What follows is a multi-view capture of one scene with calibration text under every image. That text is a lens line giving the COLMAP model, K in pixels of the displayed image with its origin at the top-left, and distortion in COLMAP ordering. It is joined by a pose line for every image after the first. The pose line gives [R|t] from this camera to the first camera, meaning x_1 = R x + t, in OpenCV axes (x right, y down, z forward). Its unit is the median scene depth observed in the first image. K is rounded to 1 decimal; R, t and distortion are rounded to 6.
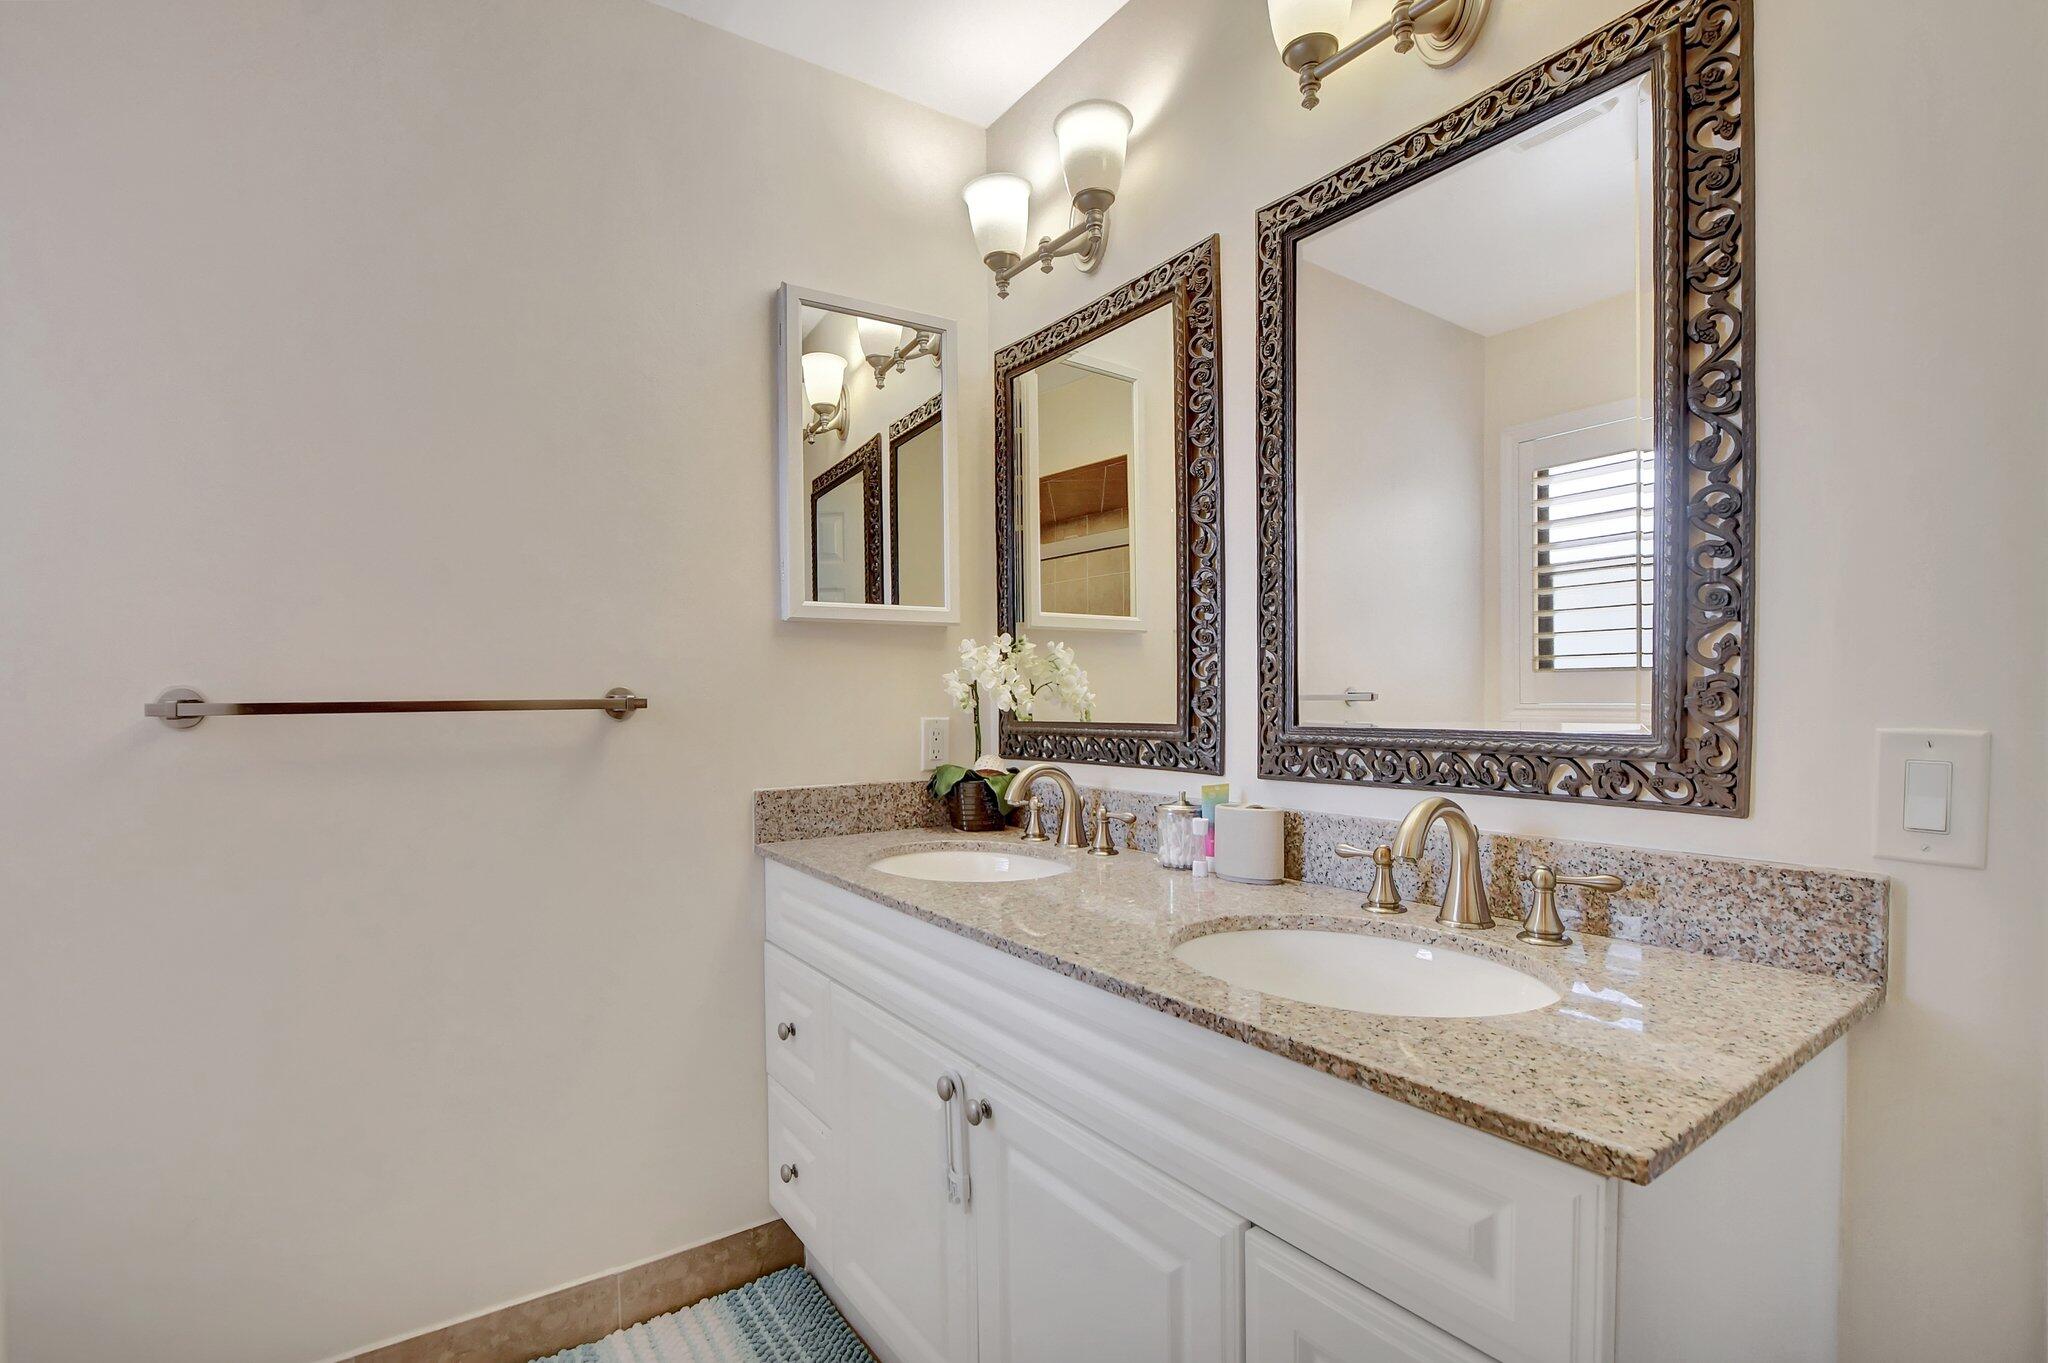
lens RADIAL K [[935.1, 0, 1019.7], [0, 935.1, 646.1], [0, 0, 1]] dist [-0.028810, 0.000110]
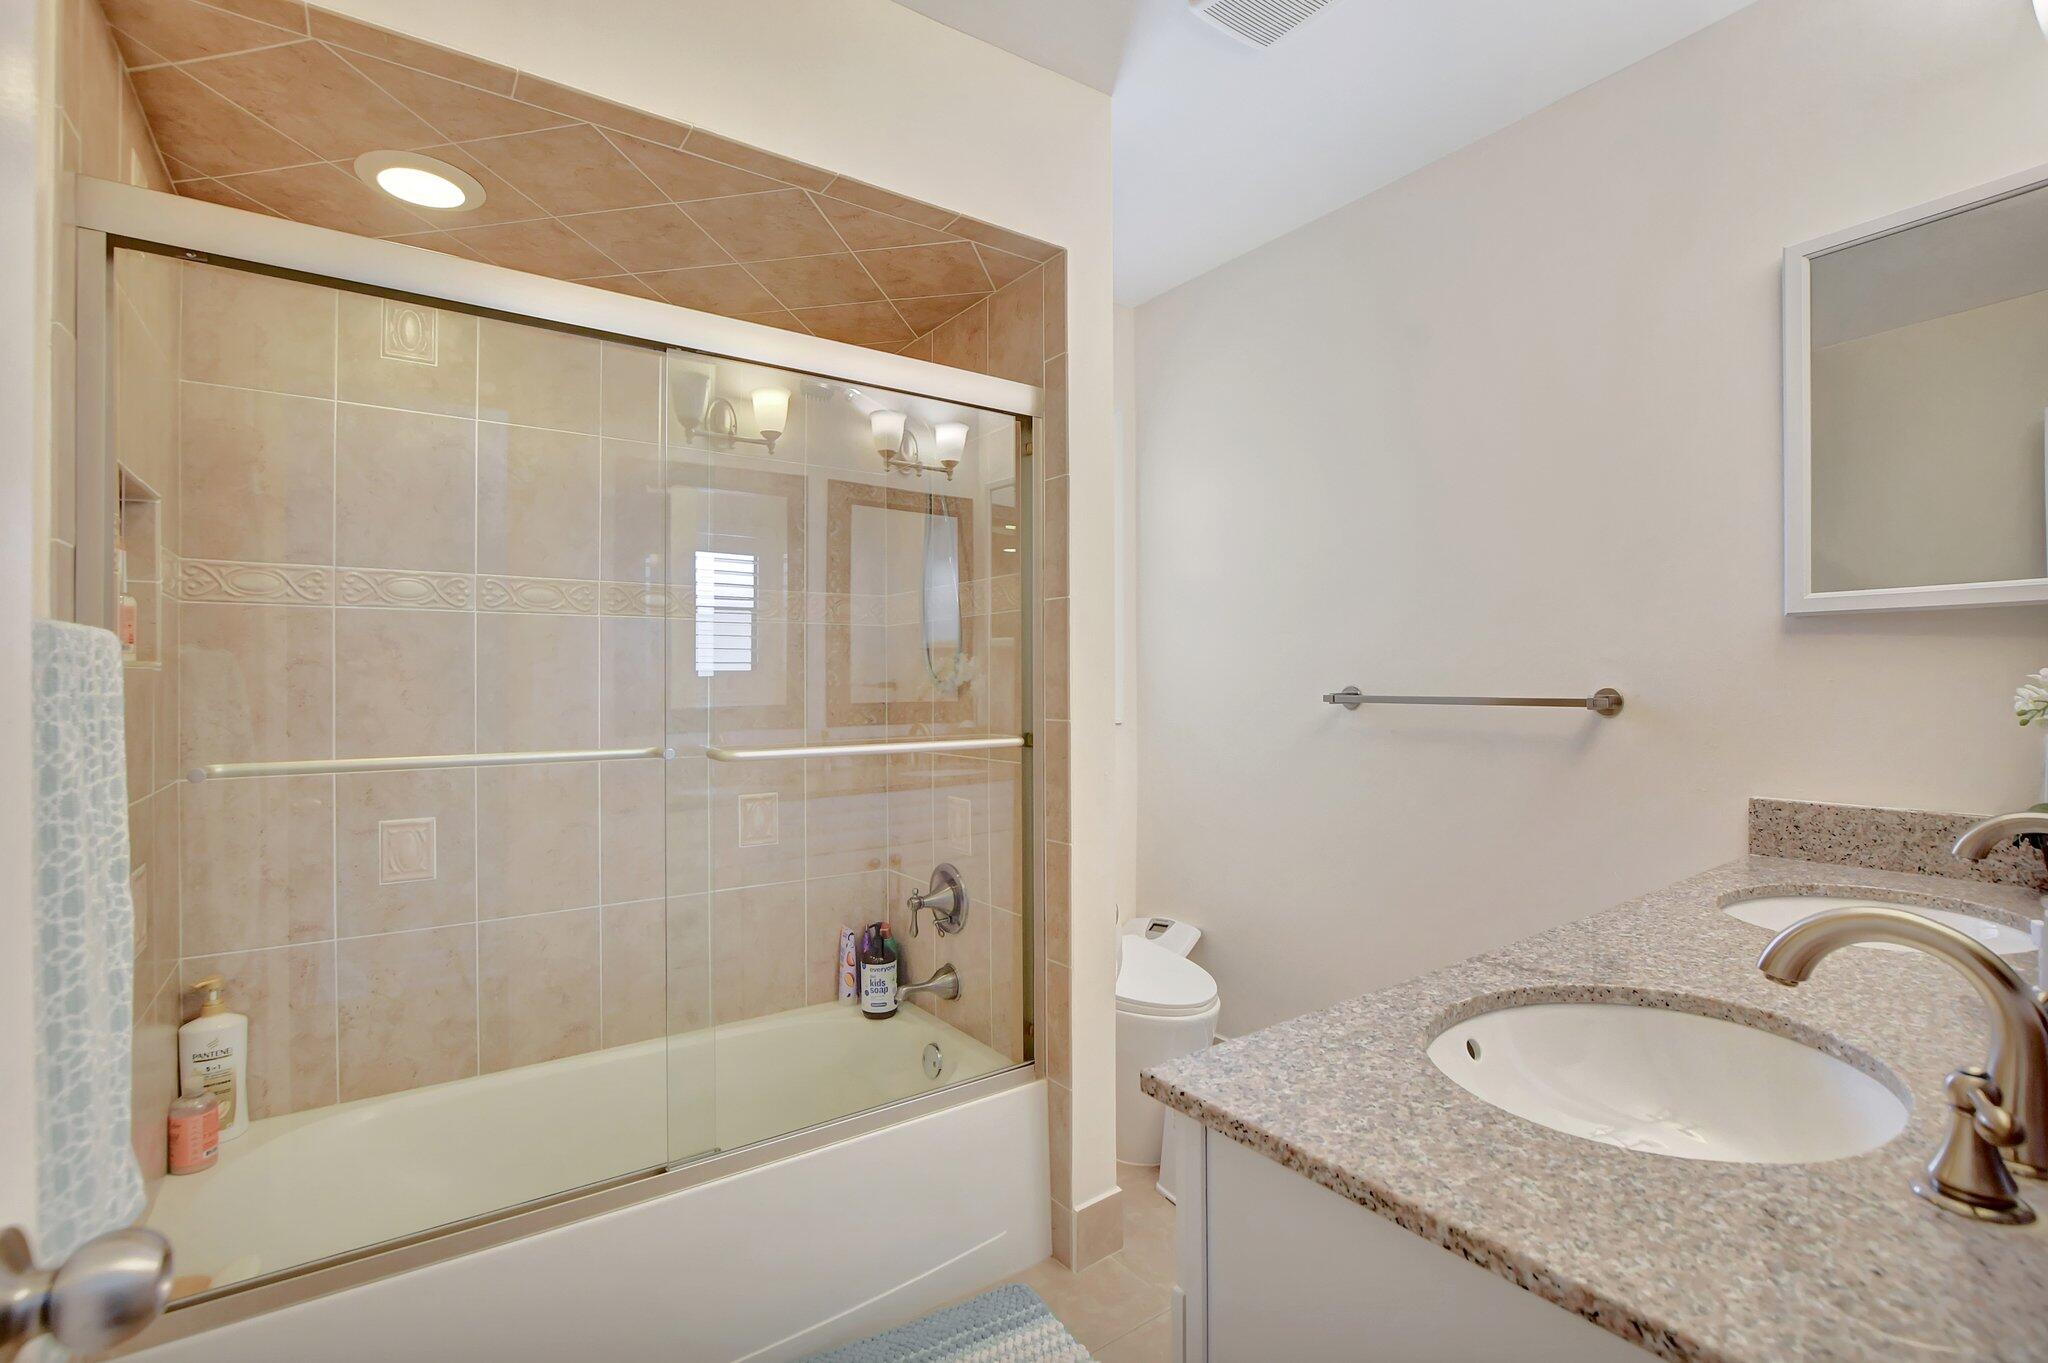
lens RADIAL K [[935.1, 0, 1019.7], [0, 935.1, 646.1], [0, 0, 1]] dist [-0.028810, 0.000110]
pose [[0.003285, -0.020892, -0.999776, 0.655582], [0.056273, 0.998201, -0.020674, -0.022391], [0.998410, -0.056193, 0.004455, 0.259955]]
